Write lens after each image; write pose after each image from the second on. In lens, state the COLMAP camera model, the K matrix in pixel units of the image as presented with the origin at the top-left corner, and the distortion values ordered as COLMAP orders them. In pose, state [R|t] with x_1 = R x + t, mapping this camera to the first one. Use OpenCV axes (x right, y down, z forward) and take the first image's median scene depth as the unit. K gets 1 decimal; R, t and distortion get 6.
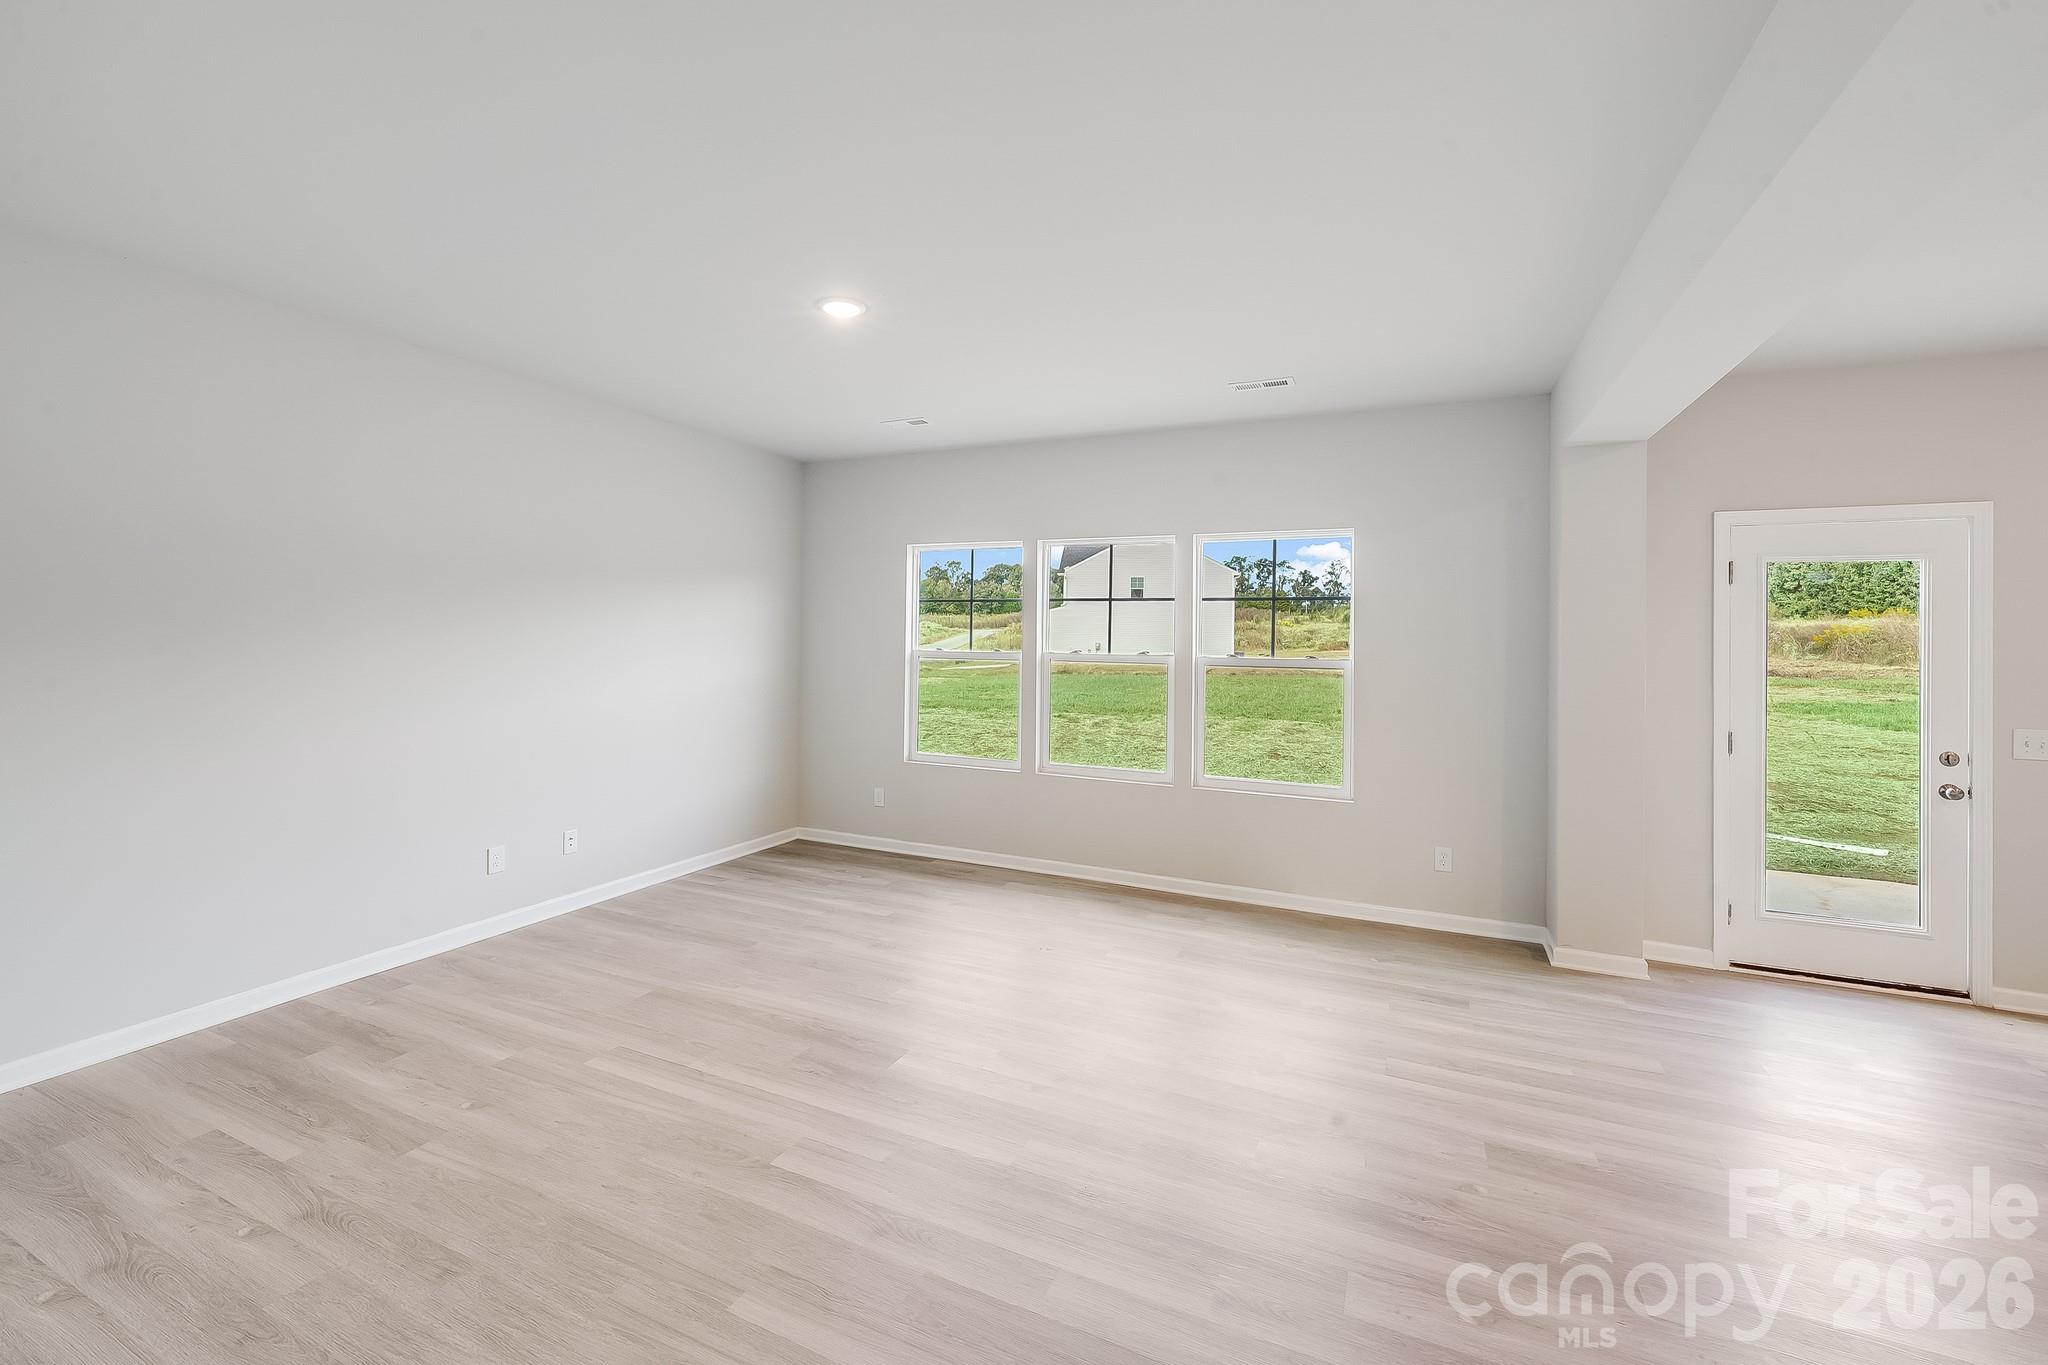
lens RADIAL K [[853.3, 0, 1008.3], [0, 853.3, 633.2], [0, 0, 1]] dist [-0.000982, -0.000020]
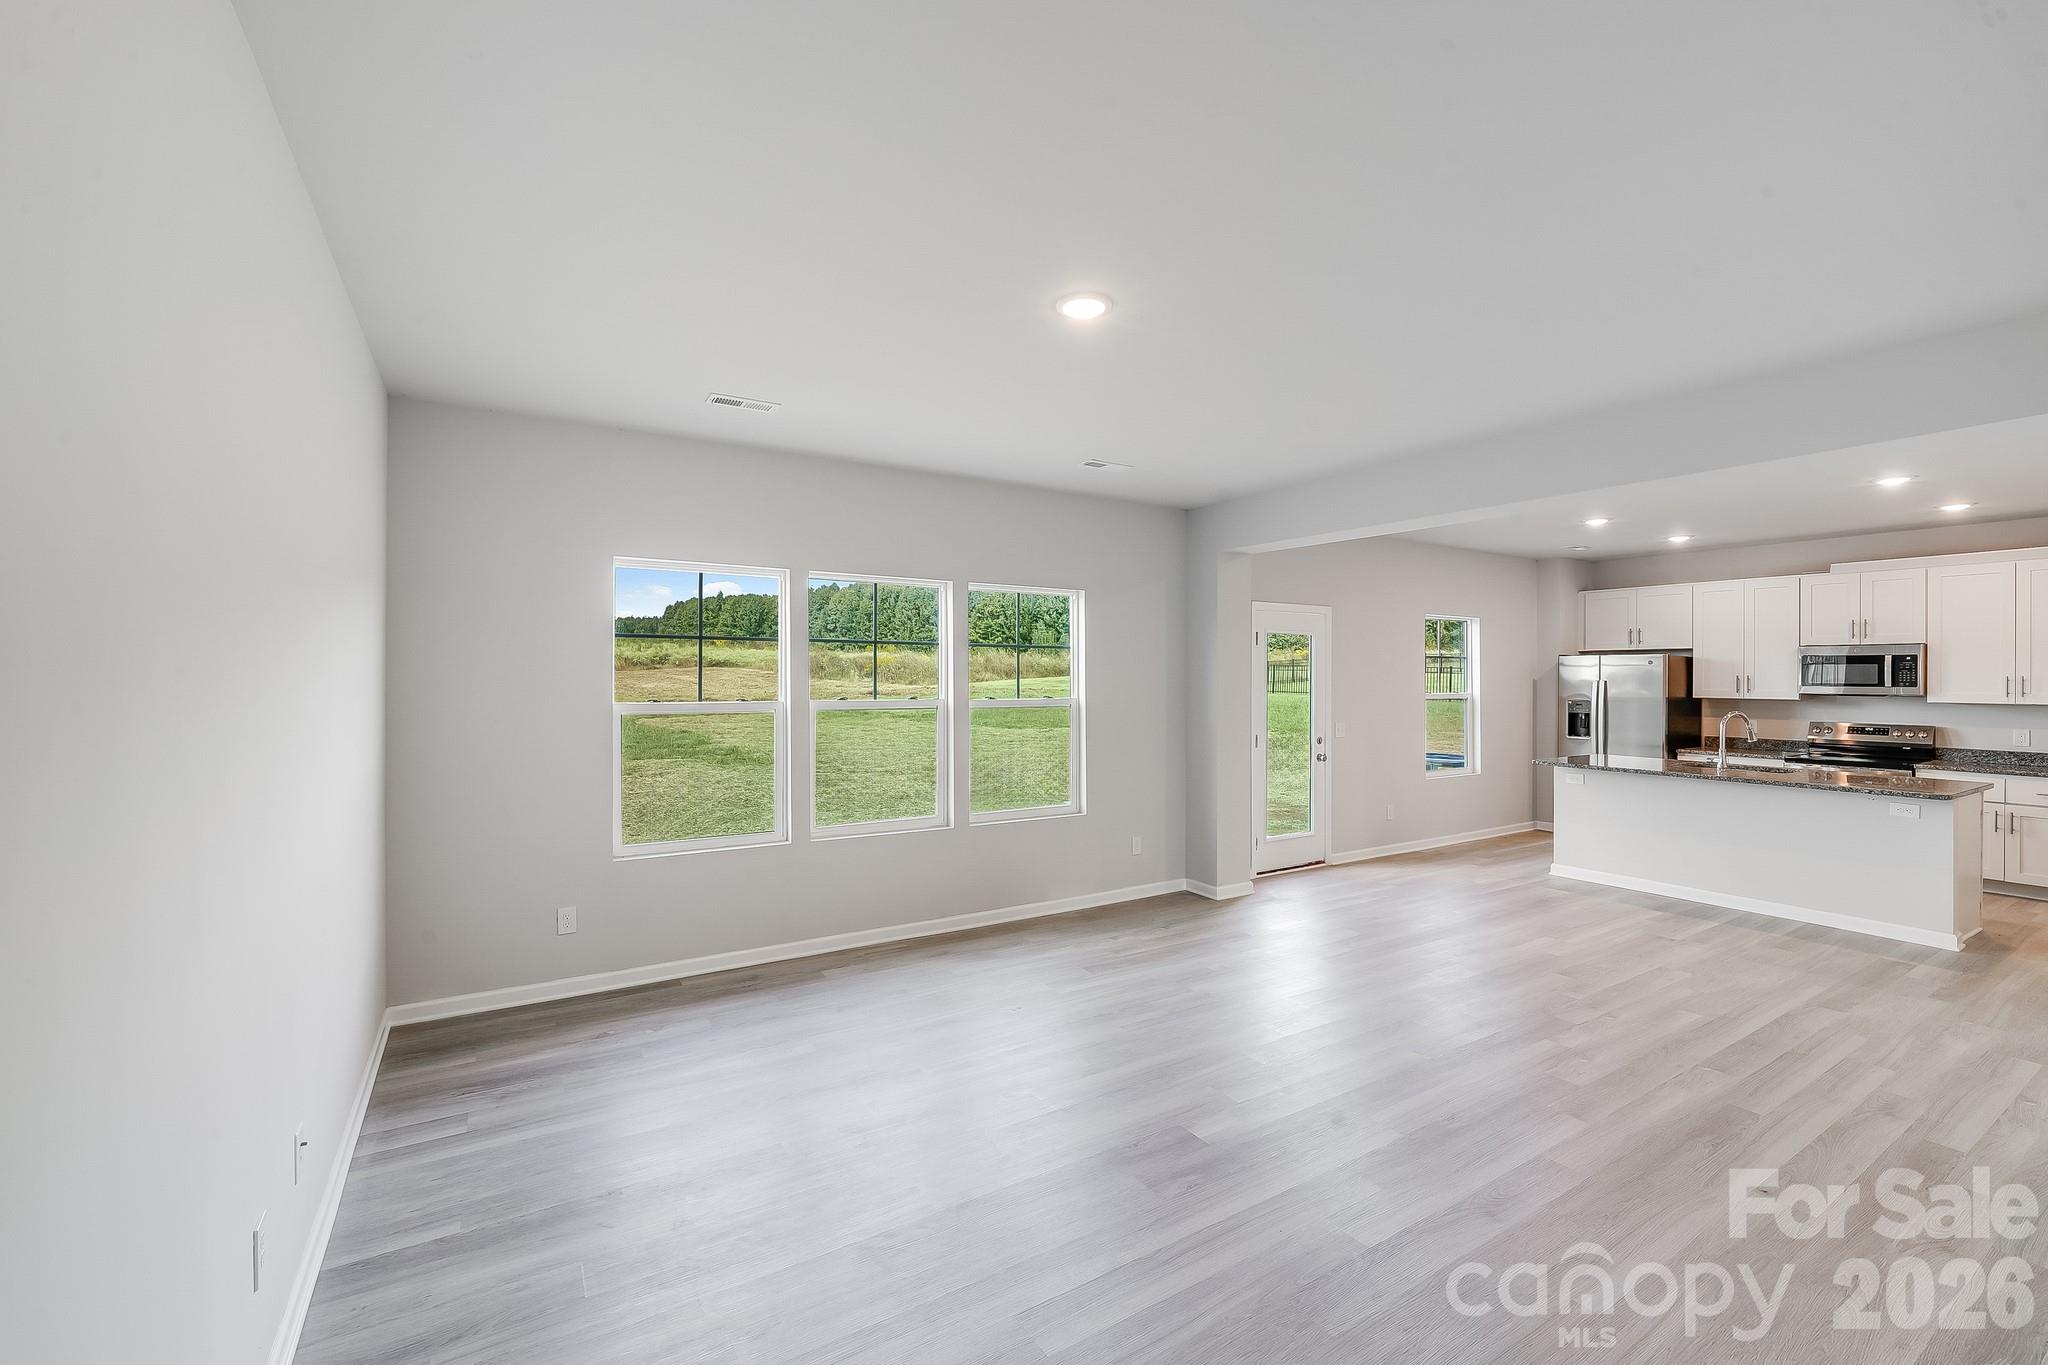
lens RADIAL K [[842.6, 0, 1024.0], [0, 842.6, 682.5], [0, 0, 1]] dist [-0.007358, -0.000137]
pose [[0.544421, -0.018598, 0.838606, -0.638008], [-0.003110, 0.999703, 0.024190, -0.019417], [-0.838806, -0.015777, 0.544201, 0.410413]]
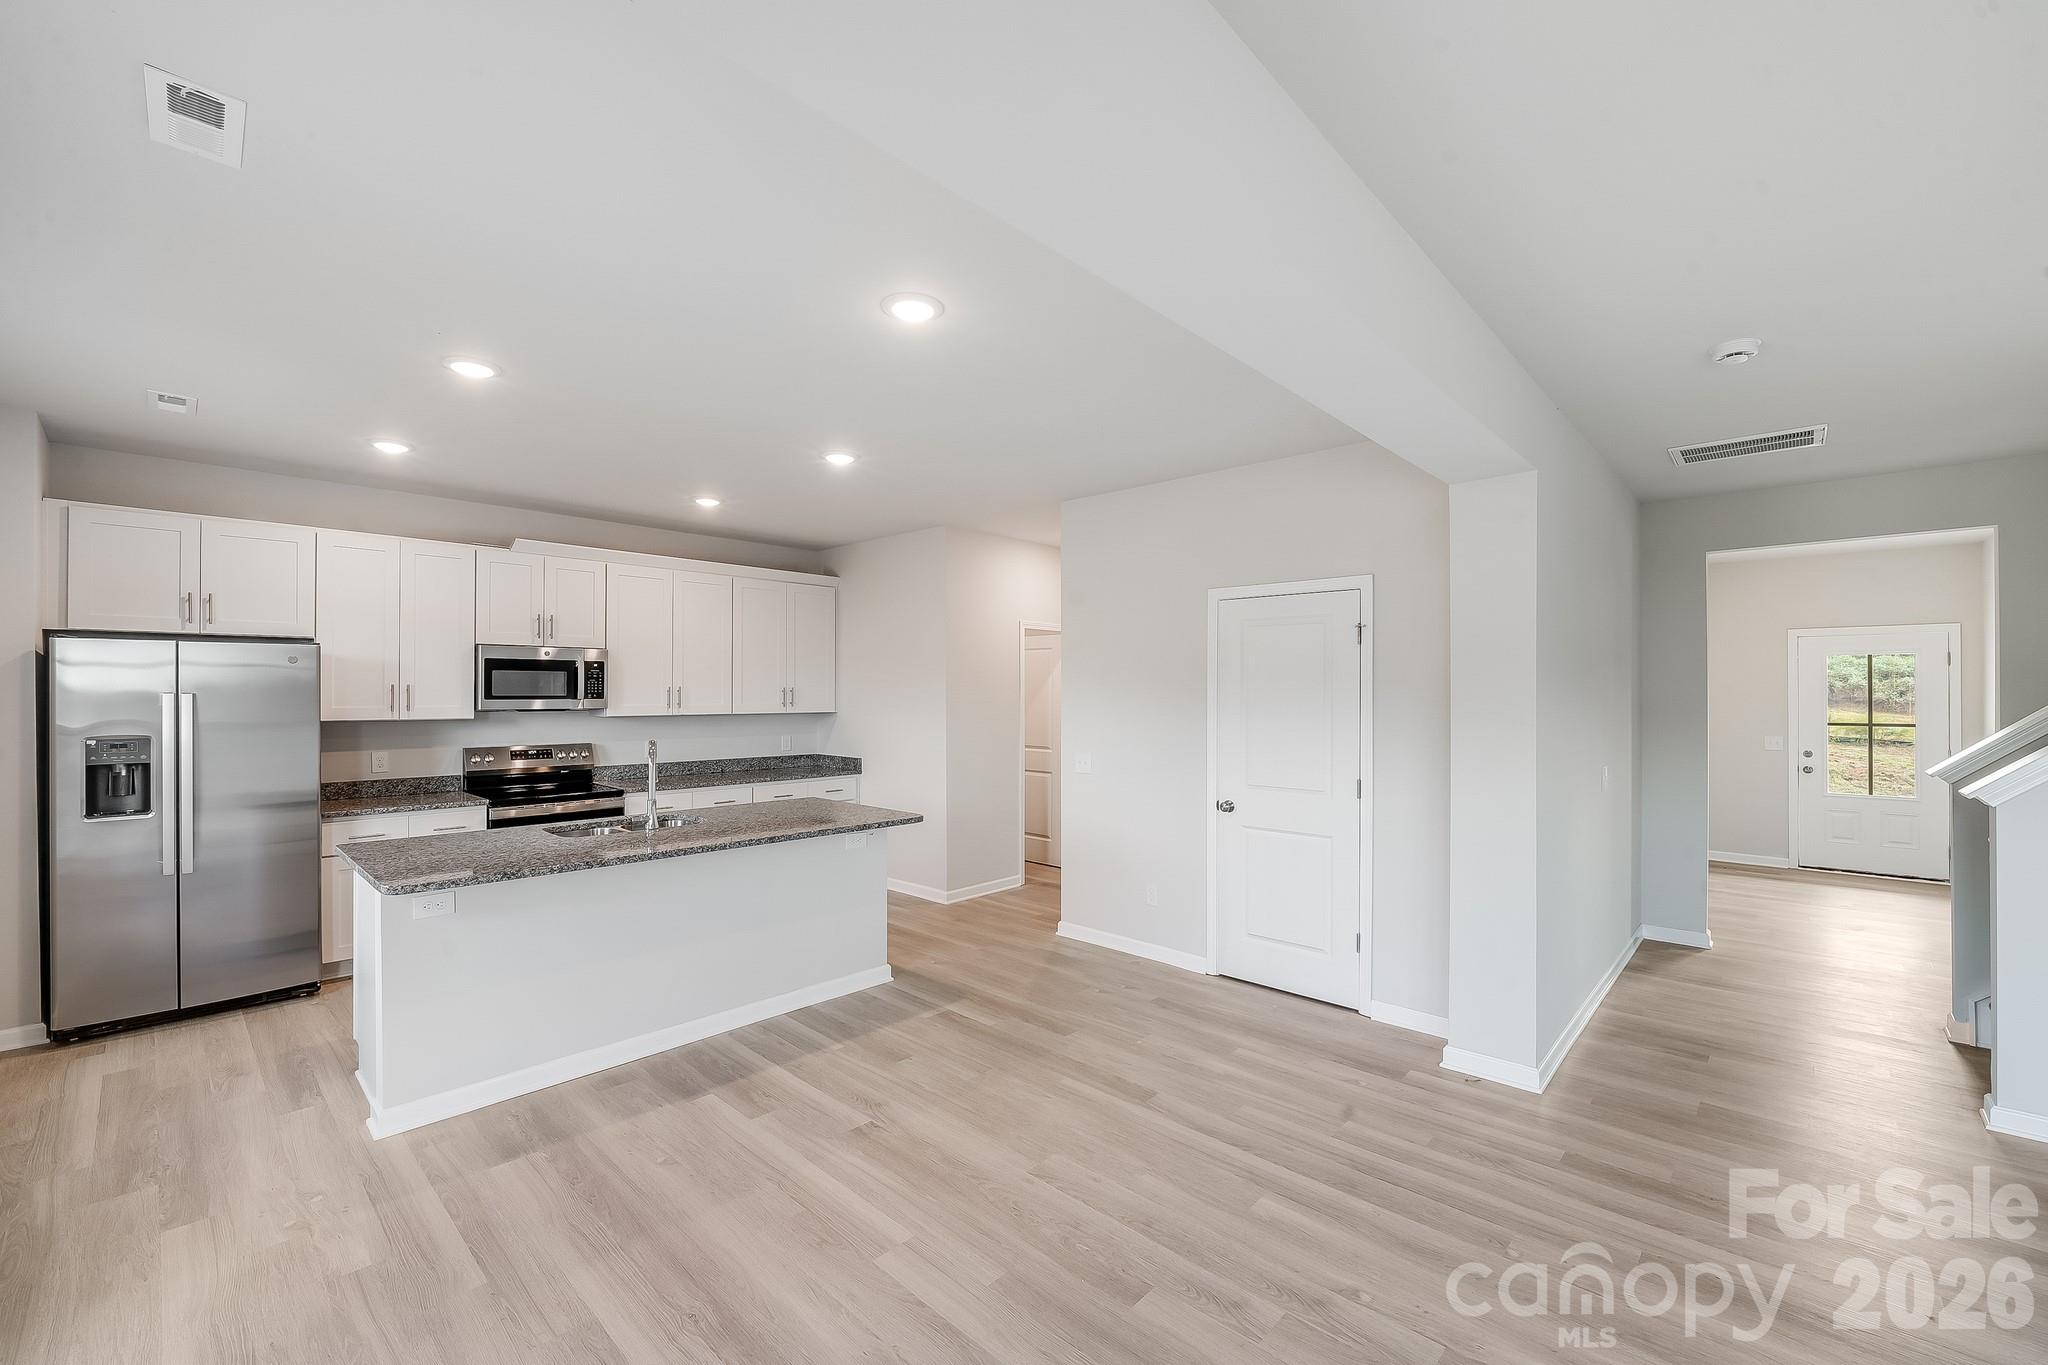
lens RADIAL K [[831.7, 0, 1017.7], [0, 831.7, 691.8], [0, 0, 1]] dist [-0.009130, -0.000373]
pose [[-0.948474, -0.017506, 0.316372, 0.377282], [-0.019809, 0.999796, -0.004063, -0.000432], [-0.316237, -0.010121, -0.948626, 0.855754]]
